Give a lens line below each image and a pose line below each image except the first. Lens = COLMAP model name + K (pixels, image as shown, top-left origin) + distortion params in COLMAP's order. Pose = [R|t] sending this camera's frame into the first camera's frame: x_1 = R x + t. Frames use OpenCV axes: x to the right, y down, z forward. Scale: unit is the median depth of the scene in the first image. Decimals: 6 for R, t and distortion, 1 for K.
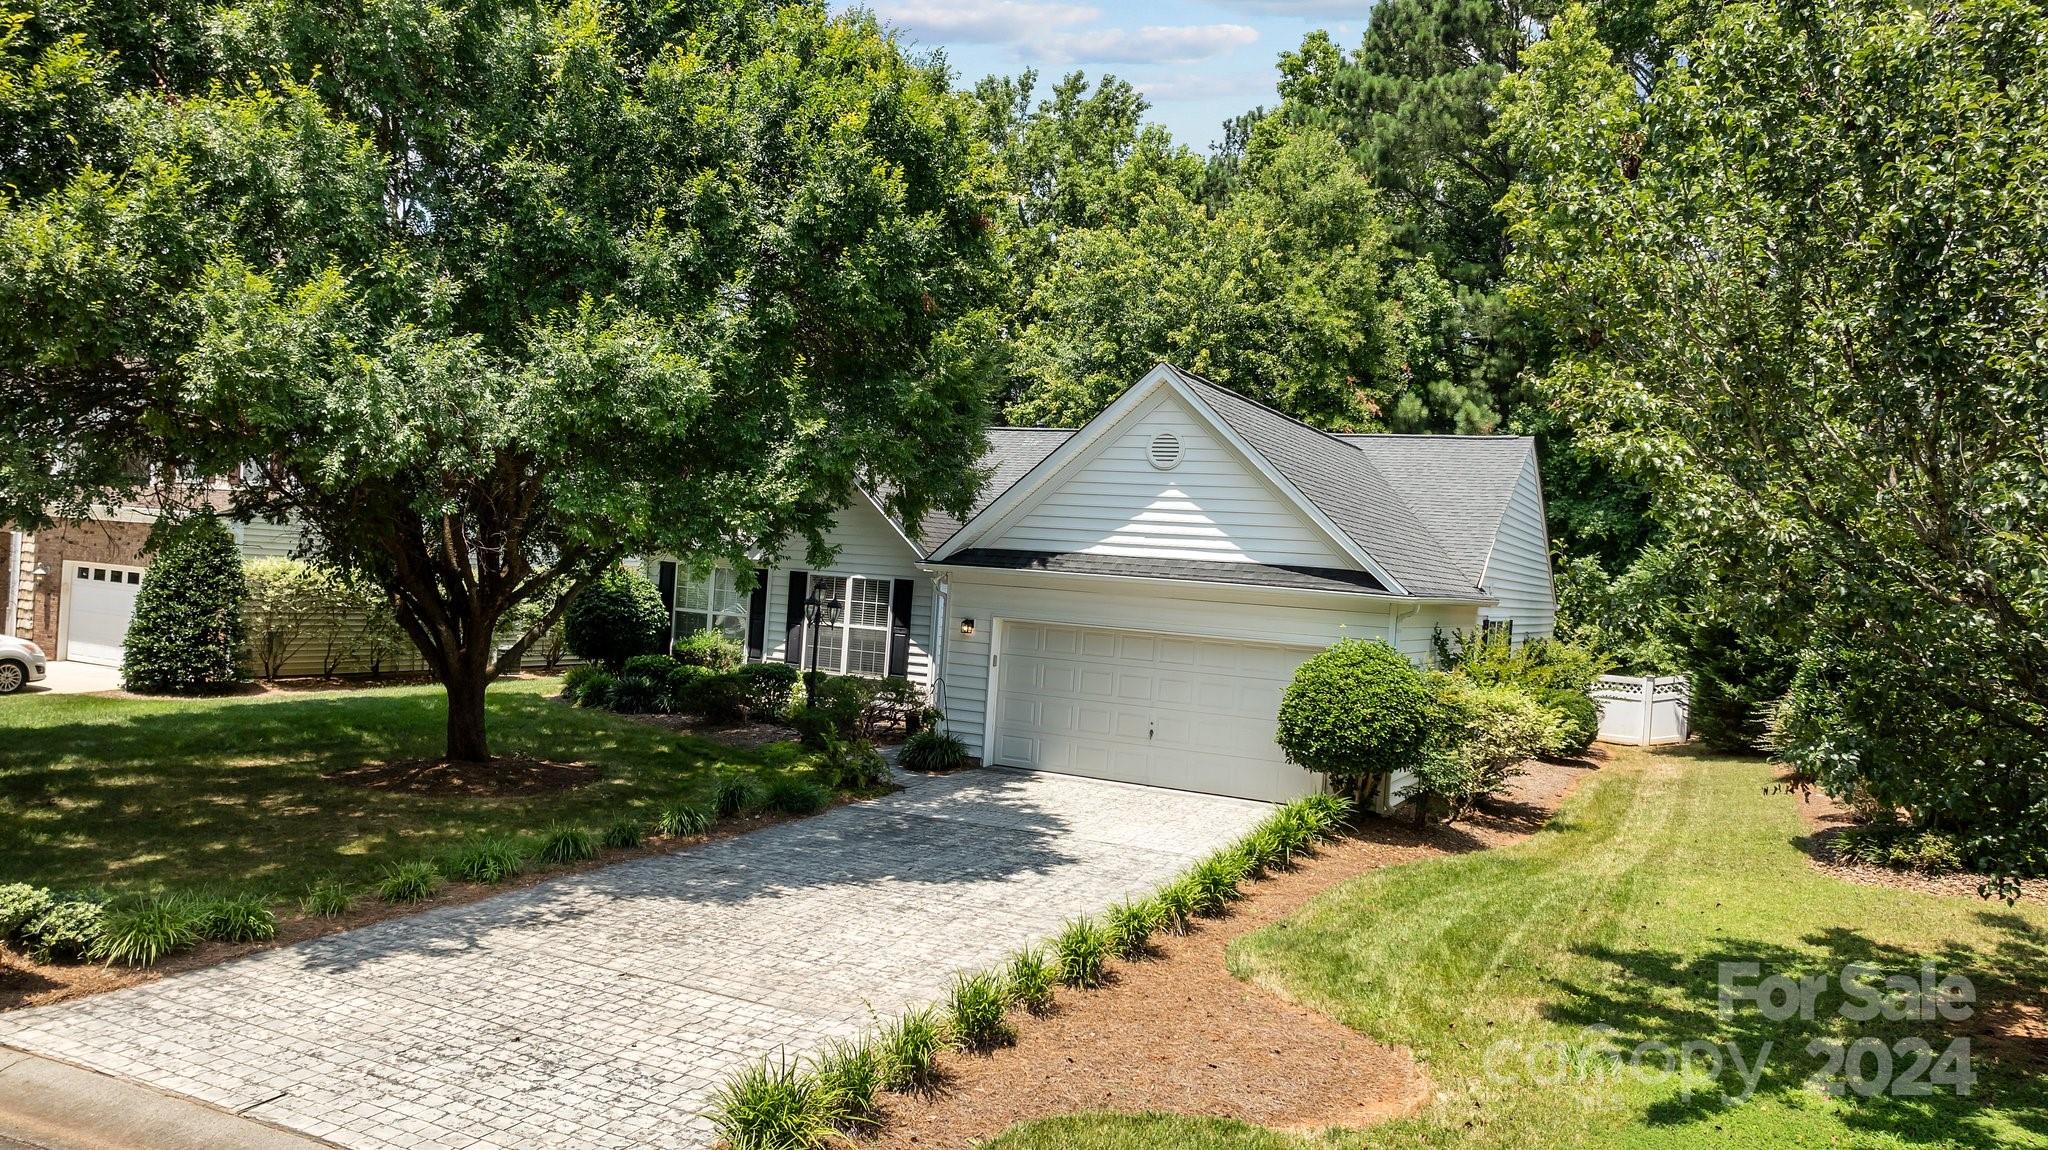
lens RADIAL K [[1421.8, 0, 1024.0], [0, 1421.8, 575.0], [0, 0, 1]] dist [-0.052218, 0.058140]
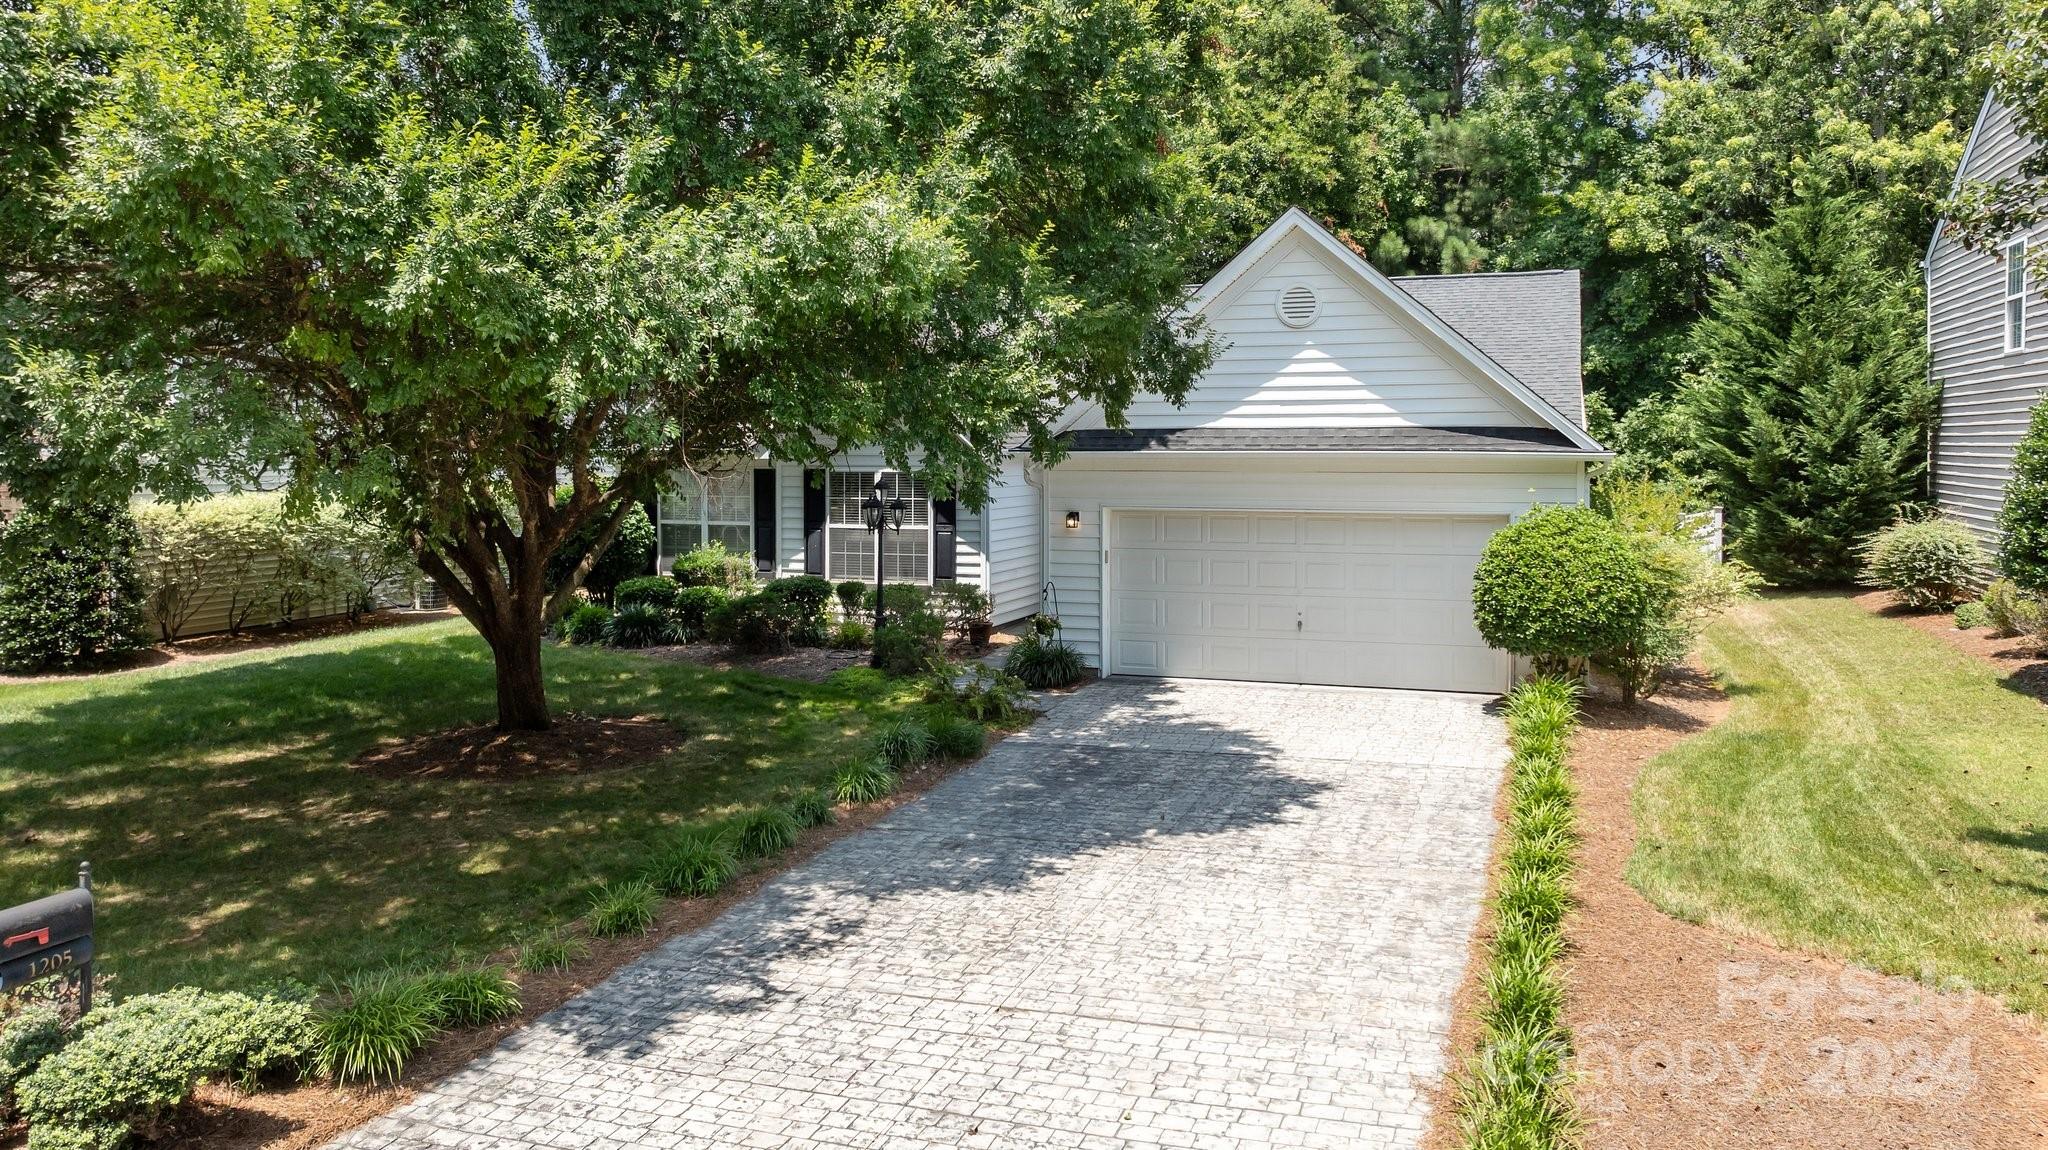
lens RADIAL K [[1488.5, 0, 1029.3], [0, 1488.5, 459.3], [0, 0, 1]] dist [-0.013496, -0.000087]
pose [[0.989835, -0.069802, 0.123914, -0.193021], [0.068394, 0.997537, 0.015583, -0.018816], [-0.124697, -0.006949, 0.992171, 0.100090]]
